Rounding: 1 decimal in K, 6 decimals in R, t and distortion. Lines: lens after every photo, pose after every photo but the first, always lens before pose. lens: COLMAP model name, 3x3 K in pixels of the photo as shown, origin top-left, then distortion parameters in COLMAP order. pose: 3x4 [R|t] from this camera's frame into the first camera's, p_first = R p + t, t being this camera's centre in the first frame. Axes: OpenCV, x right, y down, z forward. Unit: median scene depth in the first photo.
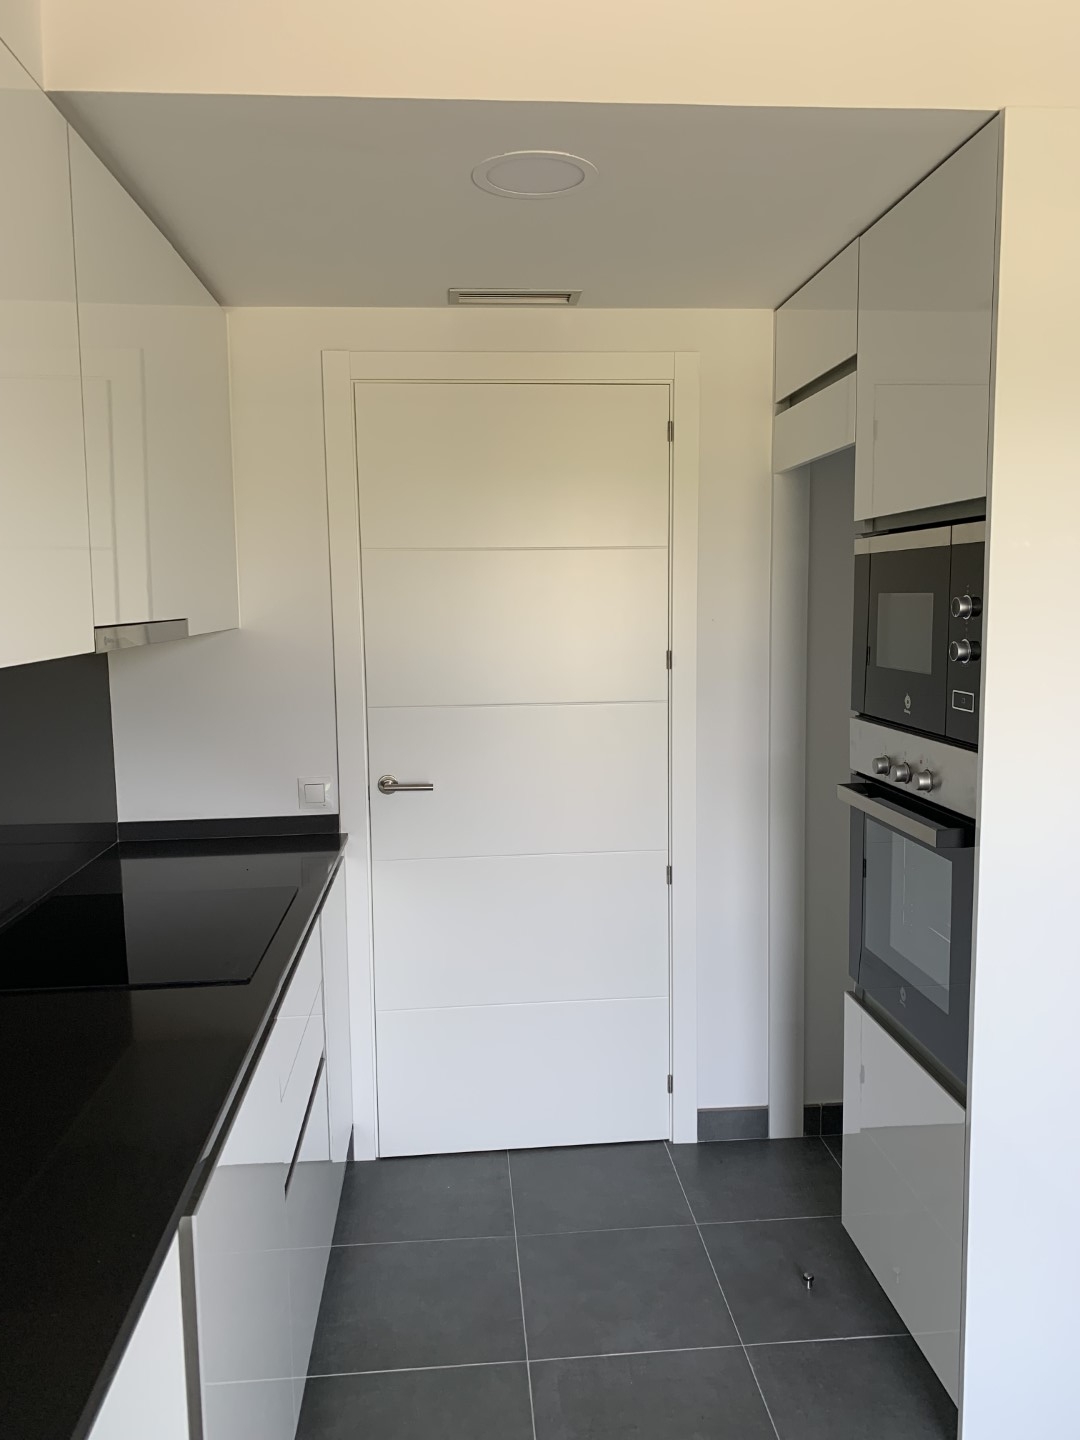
lens RADIAL K [[1136.1, 0, 538.0], [0, 1136.1, 718.1], [0, 0, 1]] dist [0.069069, -0.006968]
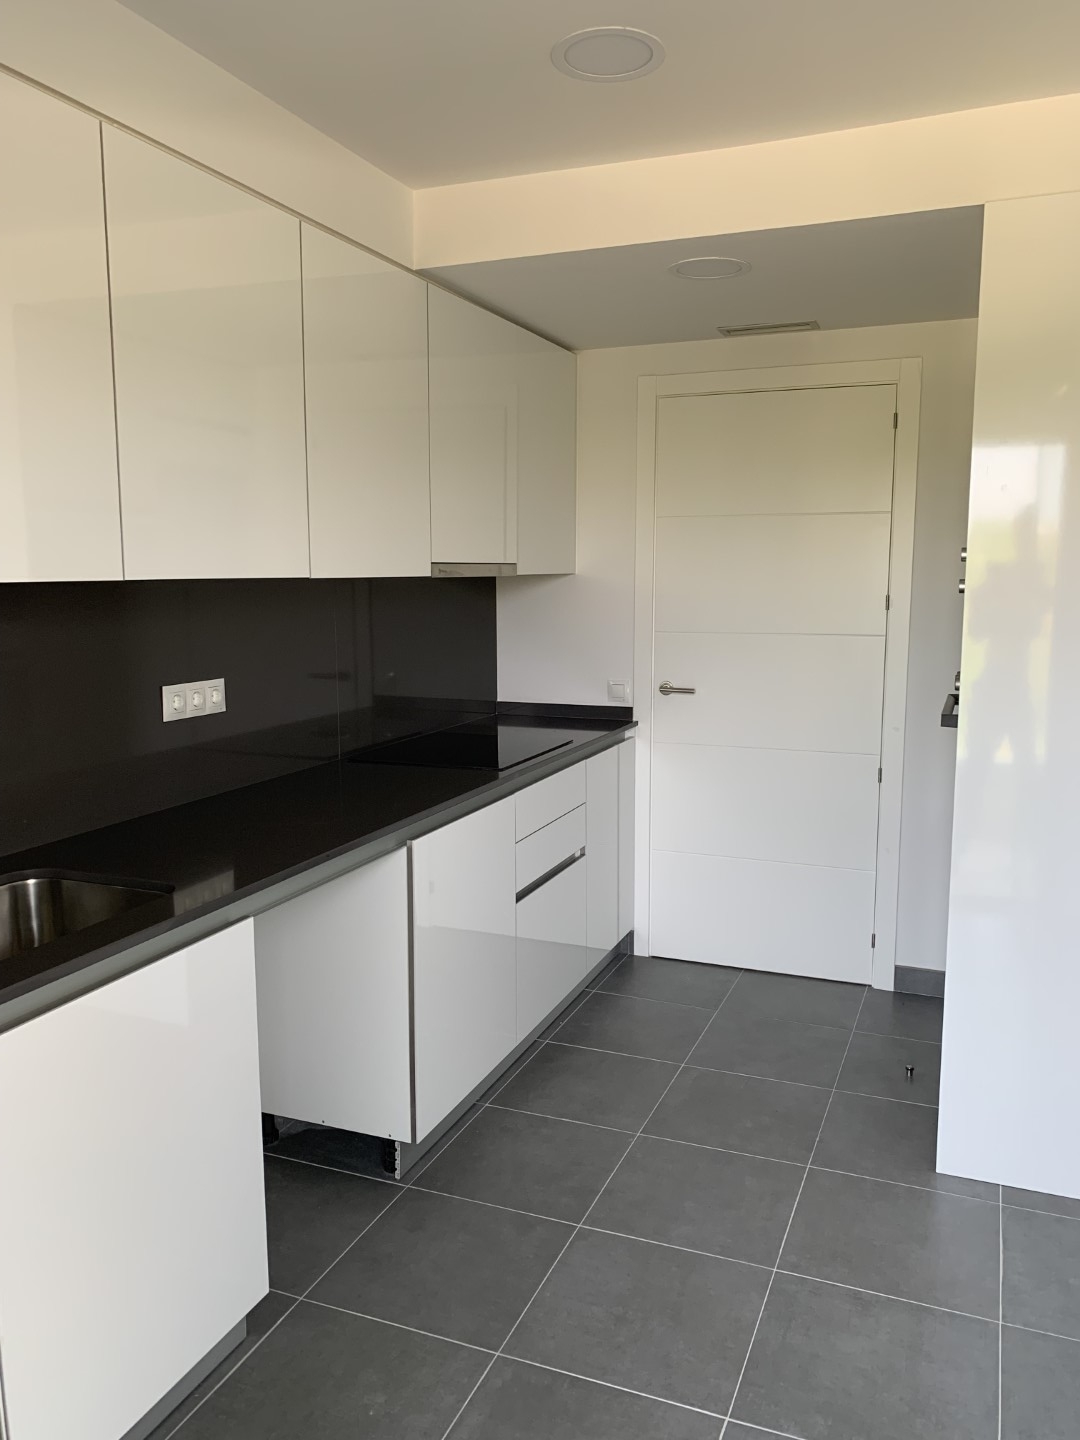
lens RADIAL K [[1136.1, 0, 544.7], [0, 1136.1, 721.1], [0, 0, 1]] dist [0.069069, -0.006968]
pose [[0.891317, 0.073395, -0.447400, 0.358577], [-0.062076, 0.997272, 0.039932, 0.052412], [0.449111, -0.007819, 0.893442, -0.305947]]
